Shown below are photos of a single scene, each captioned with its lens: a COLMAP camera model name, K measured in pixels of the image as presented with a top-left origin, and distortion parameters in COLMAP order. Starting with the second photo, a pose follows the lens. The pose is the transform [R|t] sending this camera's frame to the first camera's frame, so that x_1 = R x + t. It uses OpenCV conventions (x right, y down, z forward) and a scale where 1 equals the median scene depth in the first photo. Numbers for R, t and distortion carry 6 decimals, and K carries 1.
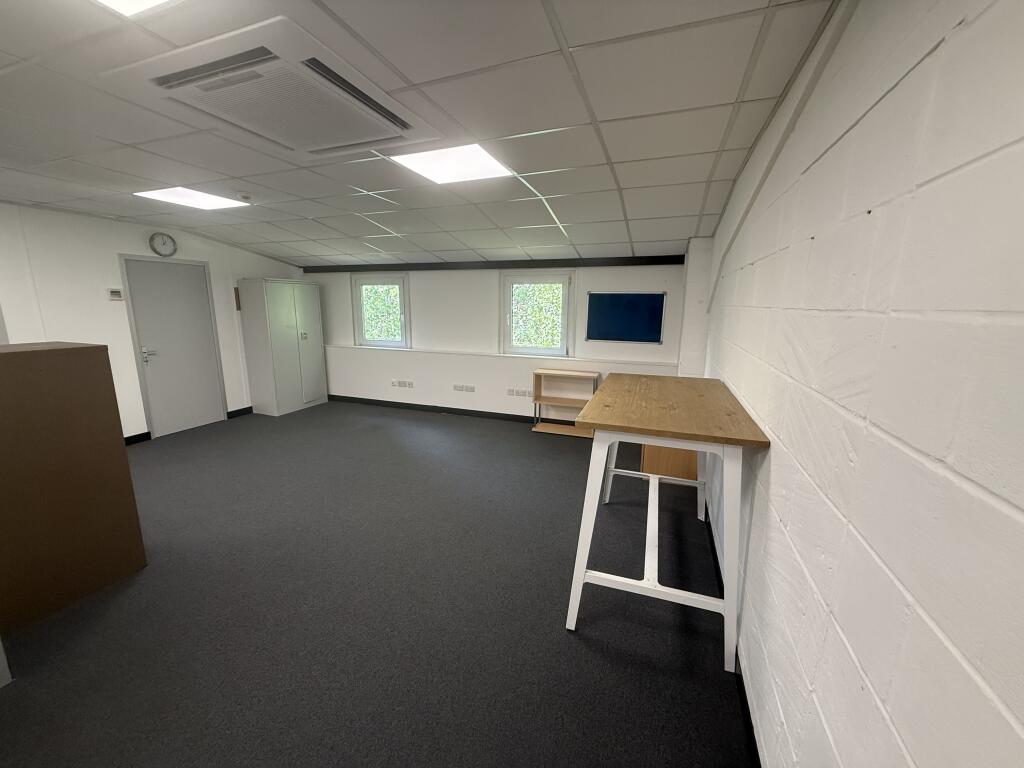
lens RADIAL K [[403.9, 0, 509.1], [0, 403.9, 380.8], [0, 0, 1]] dist [0.000304, 0.000207]
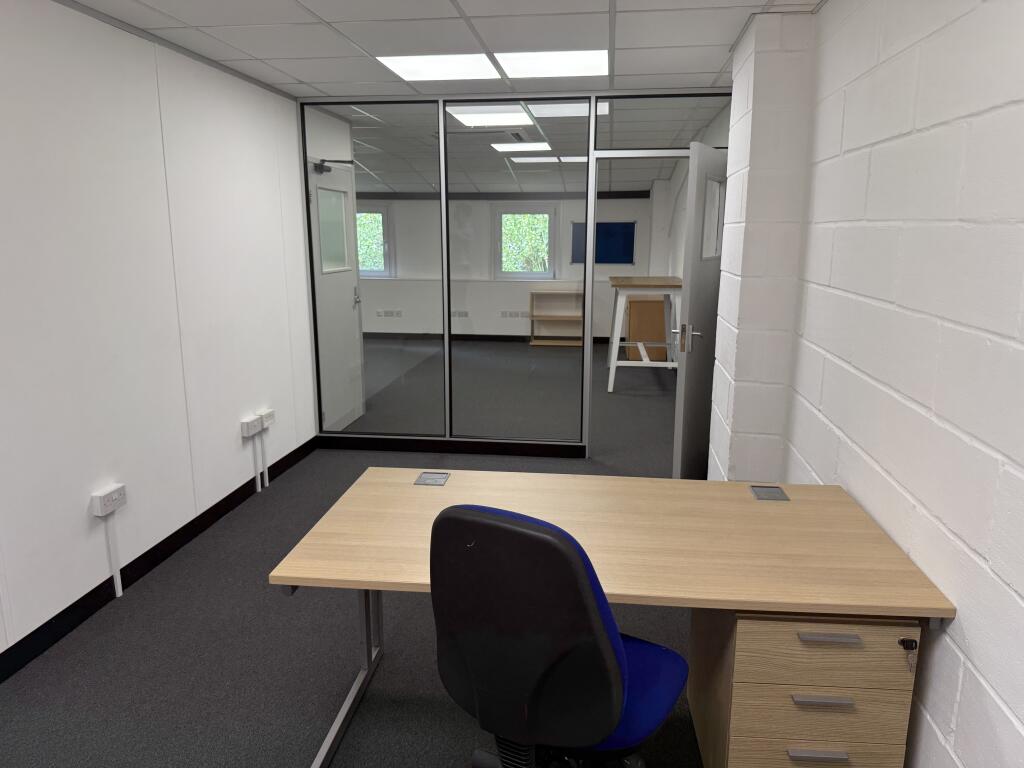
lens RADIAL K [[724.5, 0, 514.5], [0, 724.5, 385.1], [0, 0, 1]] dist [0.015426, 0.000728]
pose [[0.972764, -0.053857, 0.225456, -0.428380], [0.049519, 0.998464, 0.024856, 0.175793], [-0.226449, -0.013015, 0.973936, -0.919853]]
